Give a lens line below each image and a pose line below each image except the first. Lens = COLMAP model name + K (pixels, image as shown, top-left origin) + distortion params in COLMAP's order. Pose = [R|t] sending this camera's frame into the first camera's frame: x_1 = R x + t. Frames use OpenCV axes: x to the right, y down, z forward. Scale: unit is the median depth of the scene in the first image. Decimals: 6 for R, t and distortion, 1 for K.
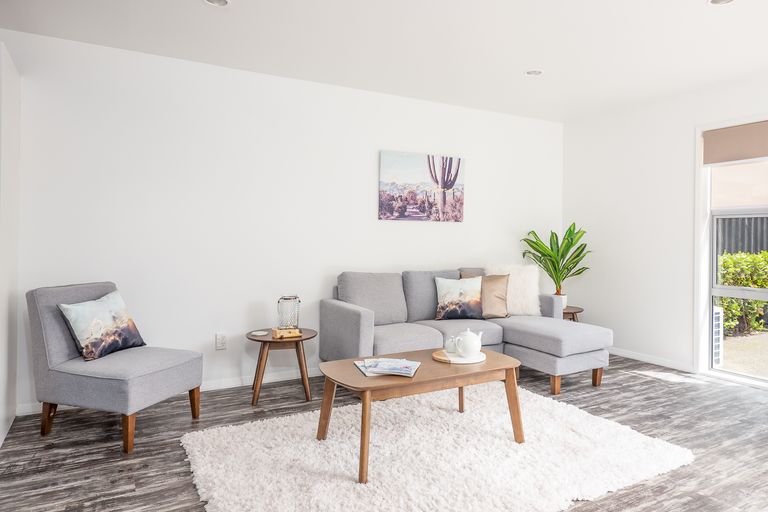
lens RADIAL K [[499.2, 0, 384.8], [0, 499.2, 234.7], [0, 0, 1]] dist [-0.002466, -0.000897]
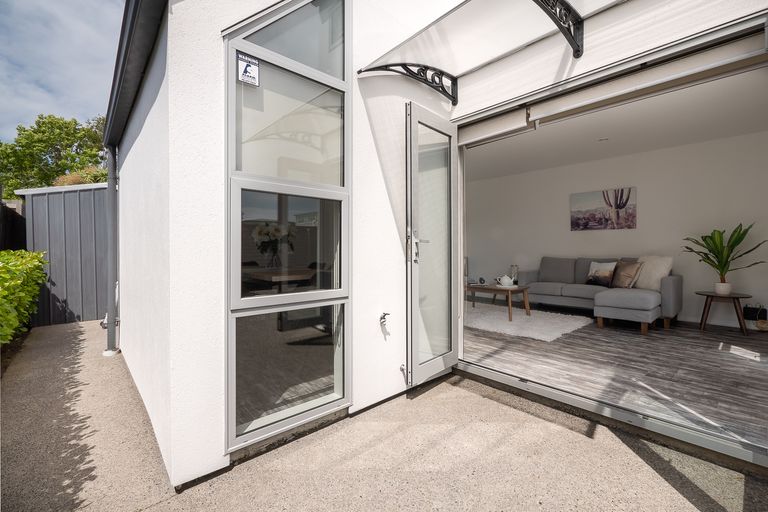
lens RADIAL K [[318.8, 0, 384.0], [0, 318.8, 256.0], [0, 0, 1]] dist [-0.000675, -0.000128]
pose [[0.185106, 0.017192, -0.982568, 1.021867], [0.005985, 0.999809, 0.018621, 0.038363], [0.982700, -0.009328, 0.184968, 0.054370]]
